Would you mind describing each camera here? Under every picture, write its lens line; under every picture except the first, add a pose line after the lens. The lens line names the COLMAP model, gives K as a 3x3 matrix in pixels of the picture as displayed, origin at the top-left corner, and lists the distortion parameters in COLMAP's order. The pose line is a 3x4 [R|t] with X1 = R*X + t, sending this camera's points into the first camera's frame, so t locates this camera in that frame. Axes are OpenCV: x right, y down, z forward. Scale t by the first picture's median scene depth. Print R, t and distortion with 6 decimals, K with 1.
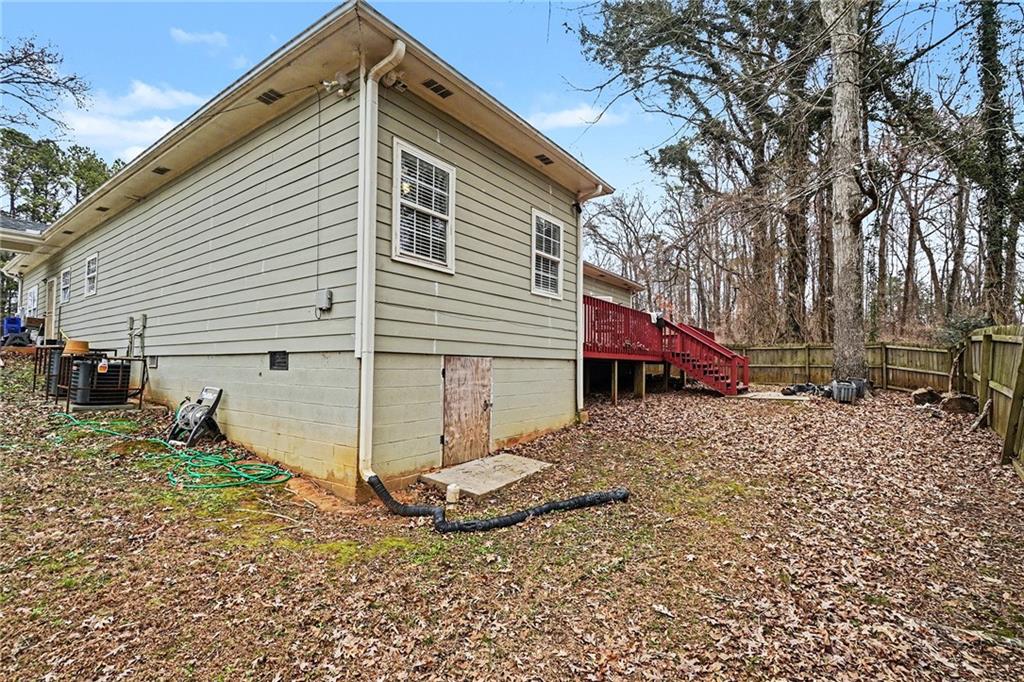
lens RADIAL K [[456.3, 0, 507.5], [0, 456.3, 336.9], [0, 0, 1]] dist [0.008018, -0.000513]
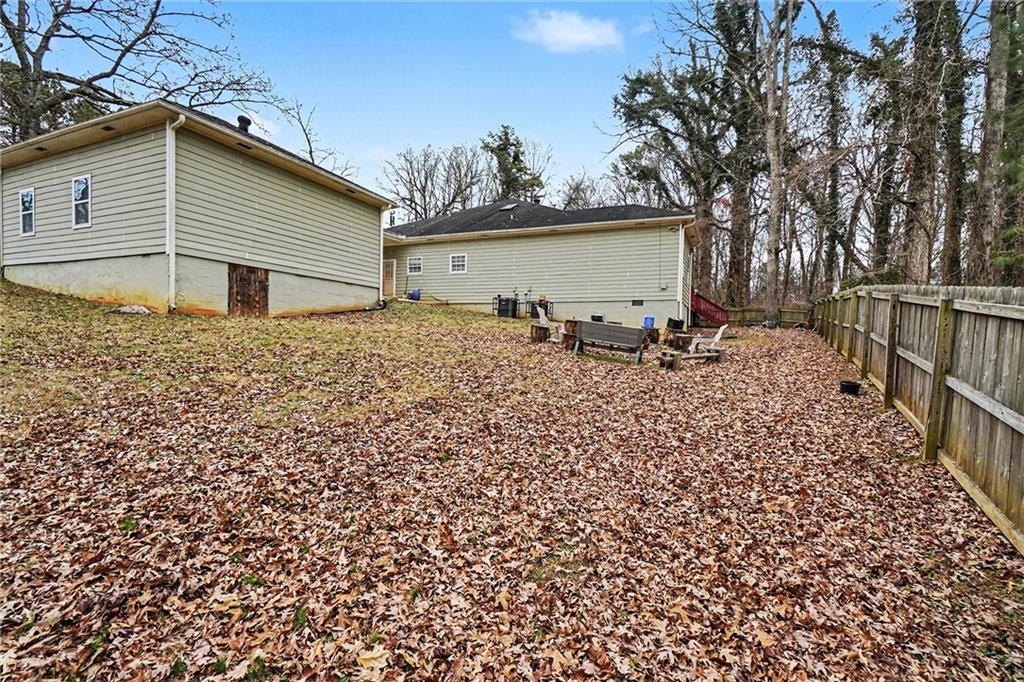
lens RADIAL K [[456.3, 0, 513.2], [0, 456.3, 342.0], [0, 0, 1]] dist [0.008018, -0.000513]
pose [[0.981256, 0.005212, 0.192641, -1.065747], [-0.020180, 0.996918, 0.075816, 0.053738], [-0.191652, -0.078282, 0.978336, -1.114417]]
